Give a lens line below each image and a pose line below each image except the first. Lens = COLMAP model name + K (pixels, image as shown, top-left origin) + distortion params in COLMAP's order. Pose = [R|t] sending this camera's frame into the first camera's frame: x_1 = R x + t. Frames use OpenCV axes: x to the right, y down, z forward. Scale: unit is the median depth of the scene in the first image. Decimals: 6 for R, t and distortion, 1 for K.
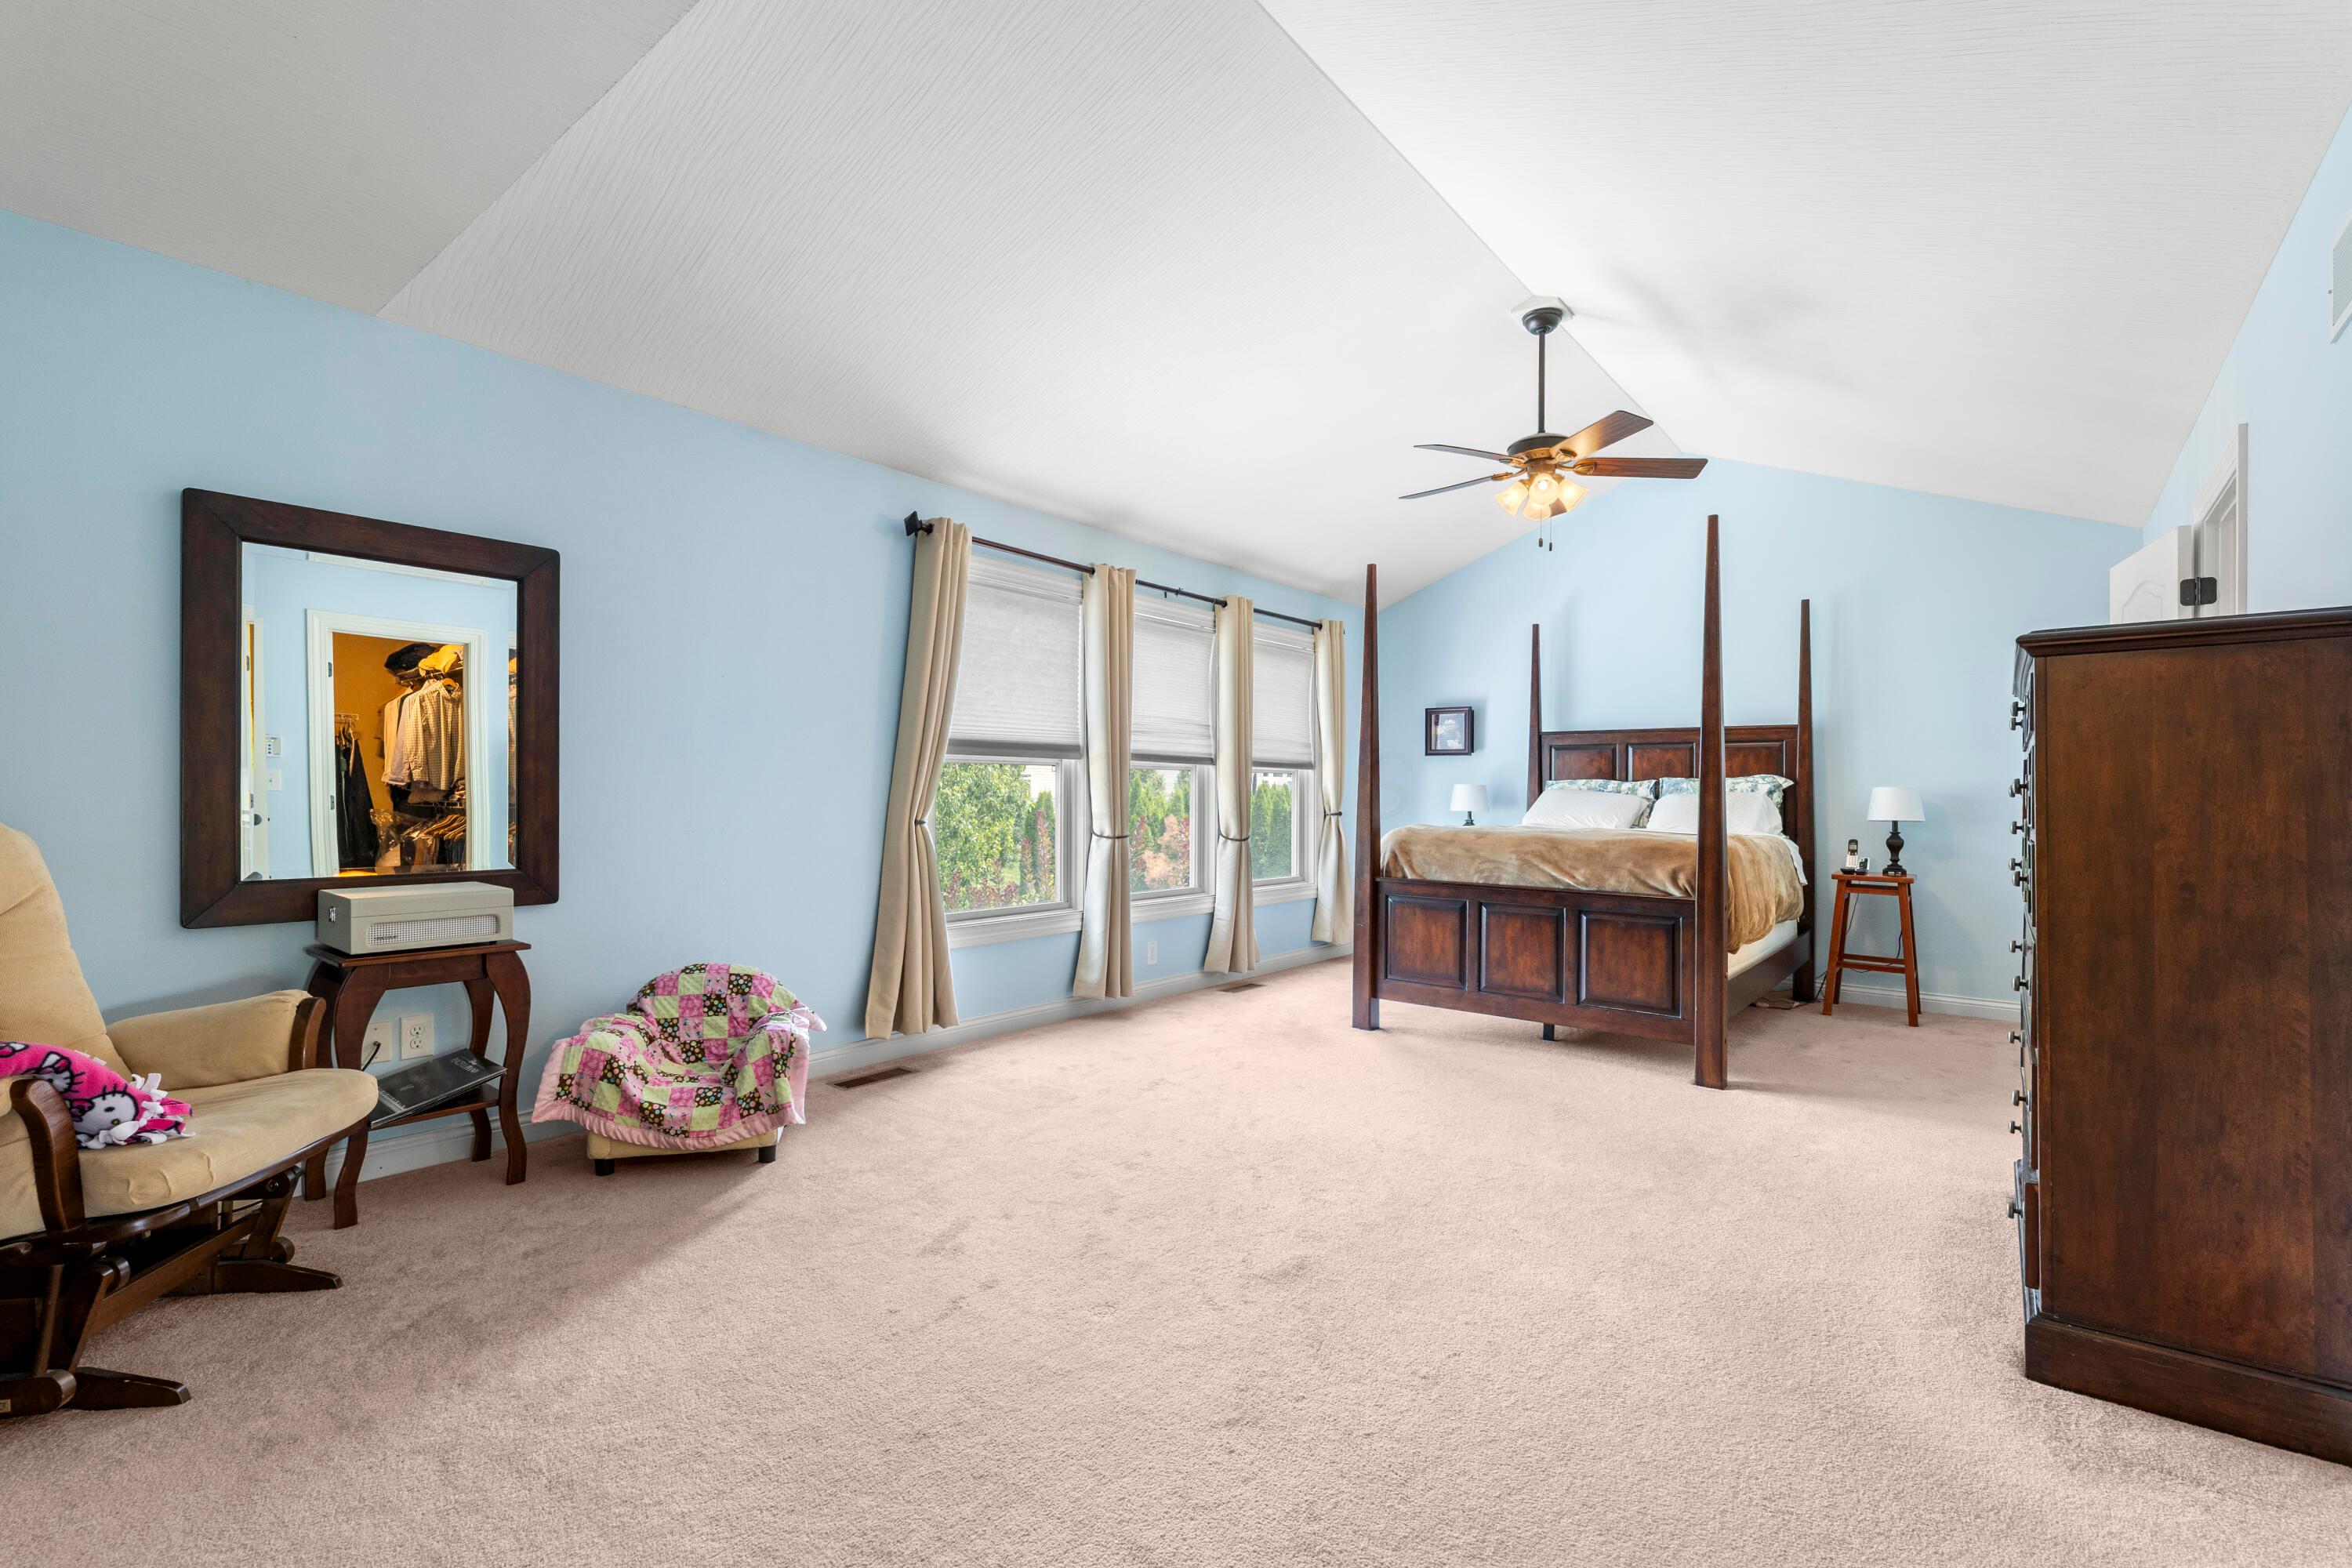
lens RADIAL K [[1064.9, 0, 1186.9], [0, 1064.9, 793.1], [0, 0, 1]] dist [0.000601, 0.000270]
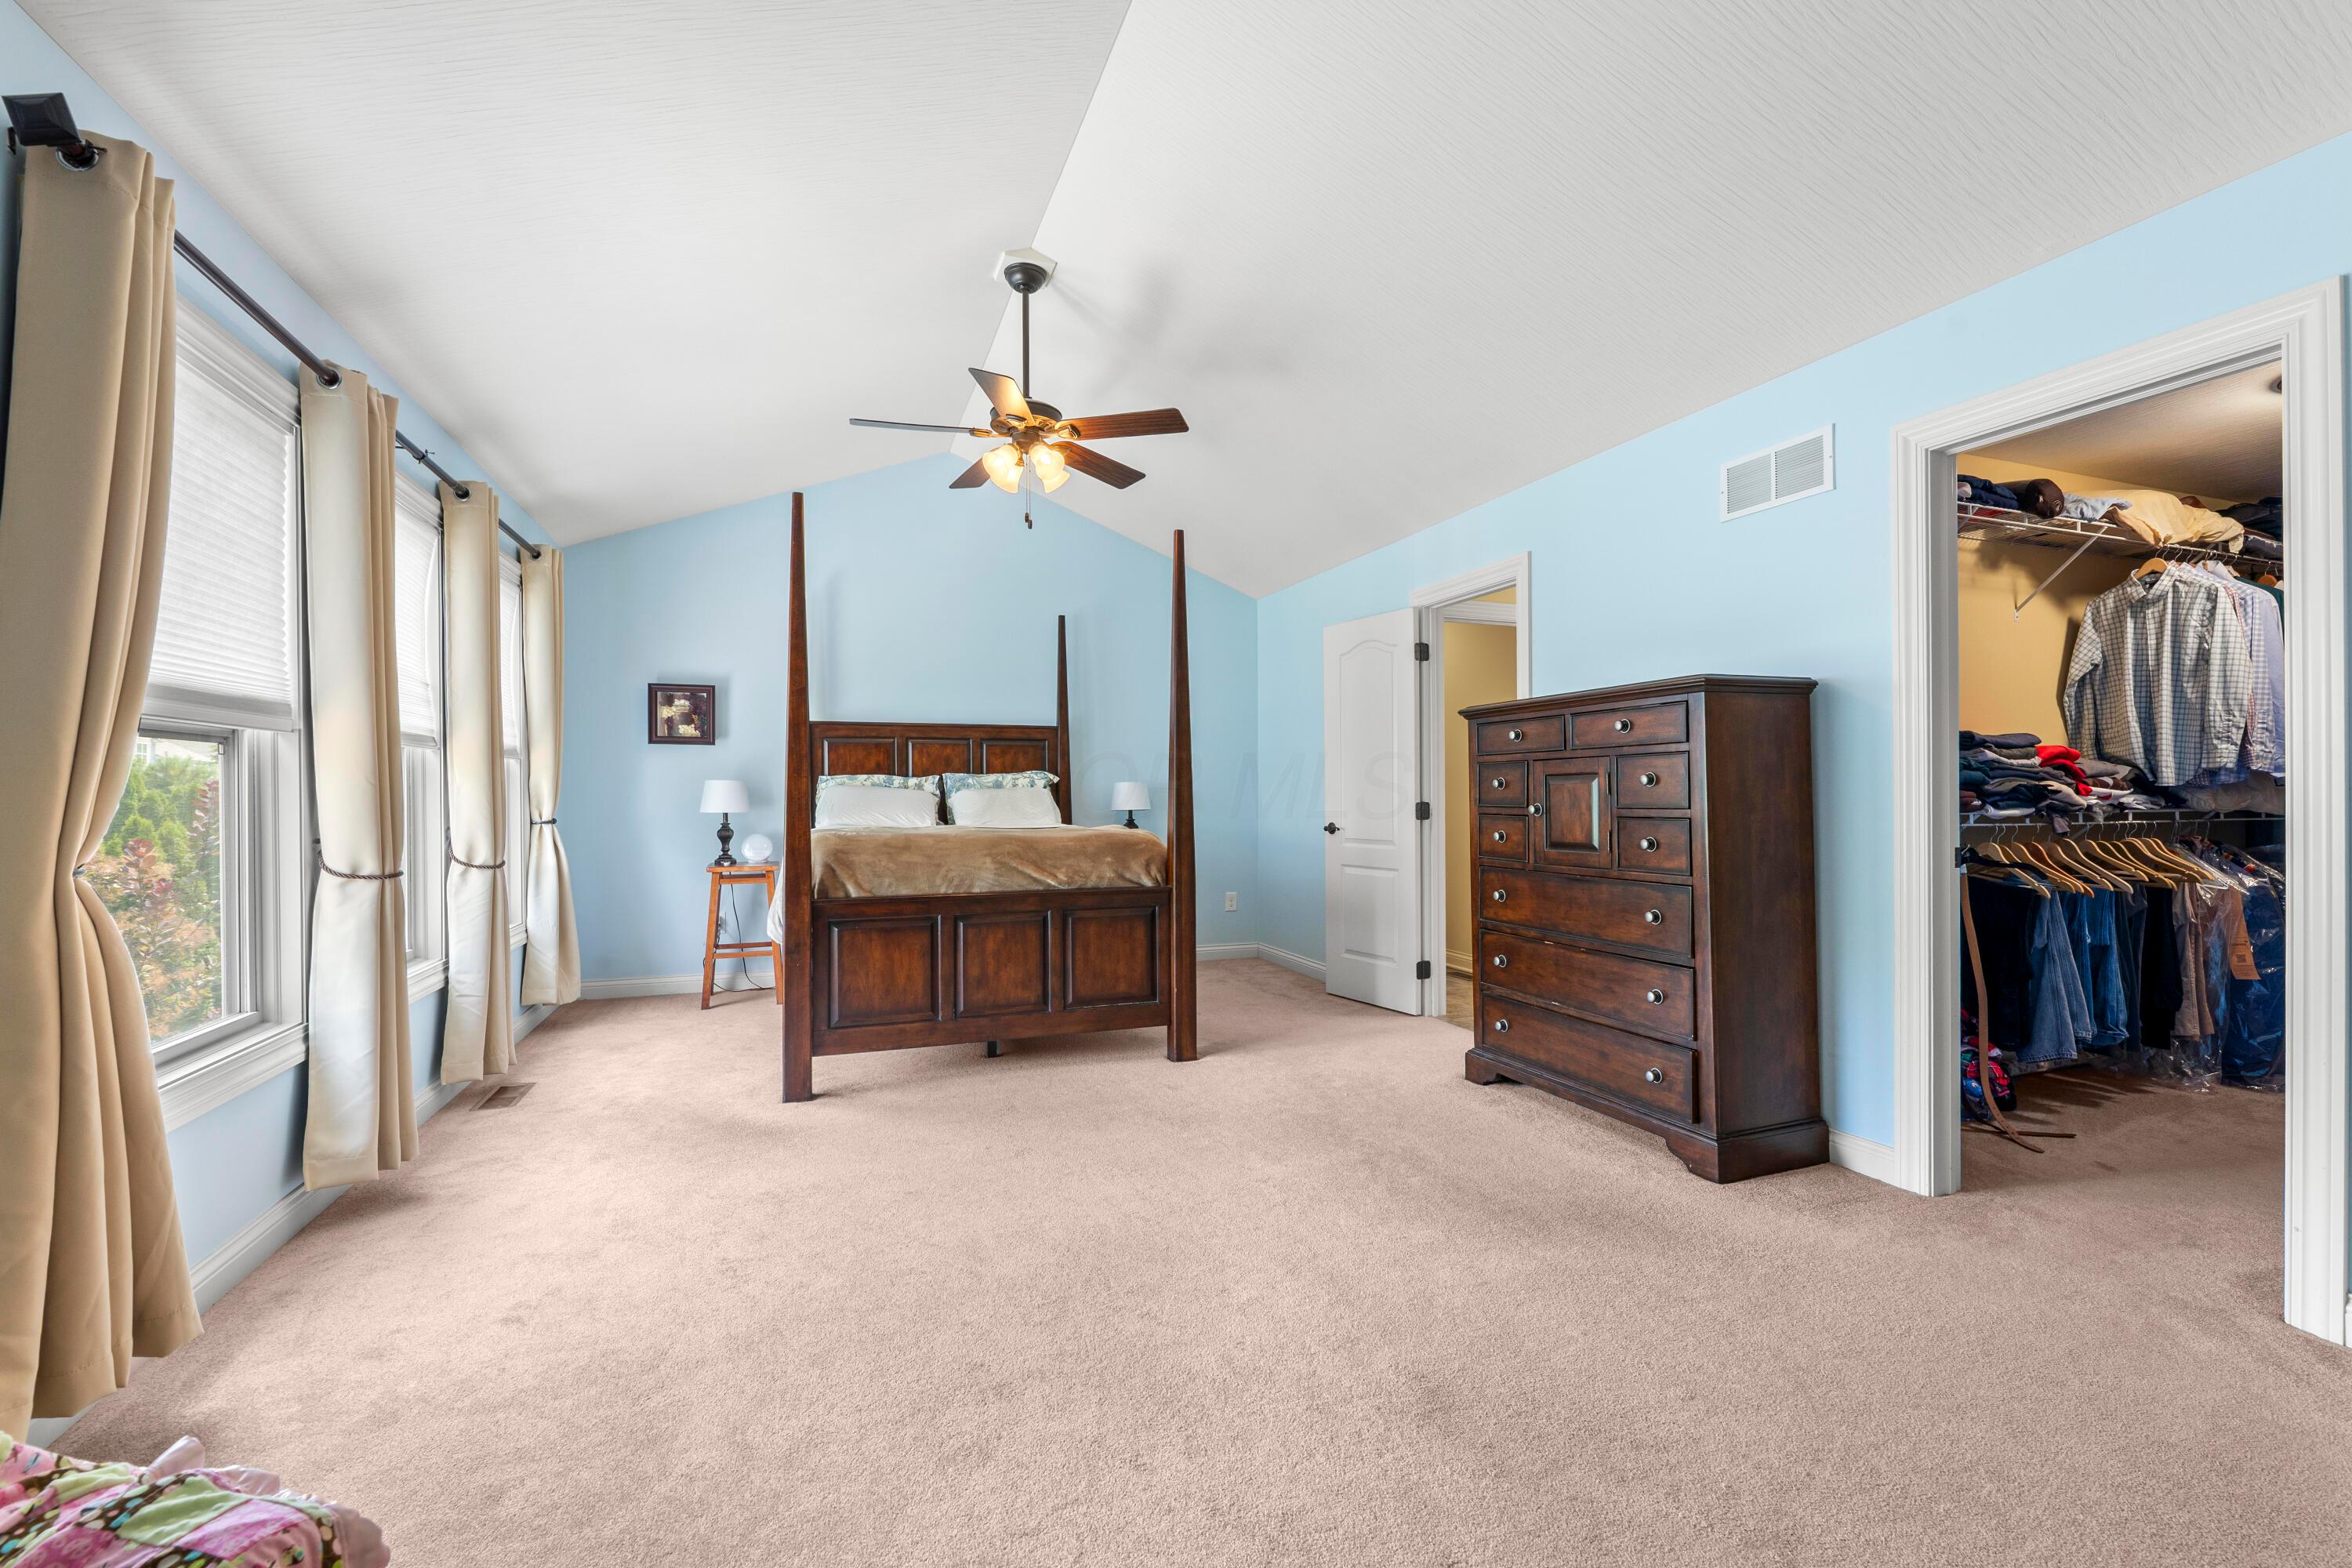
lens RADIAL K [[1030.0, 0, 1199.2], [0, 1030.0, 784.2], [0, 0, 1]] dist [-0.000601, -0.000267]
pose [[0.496579, -0.004548, 0.867979, -0.351844], [0.009033, 0.999959, 0.000071, -0.002404], [-0.867944, 0.007806, 0.496600, 0.409018]]
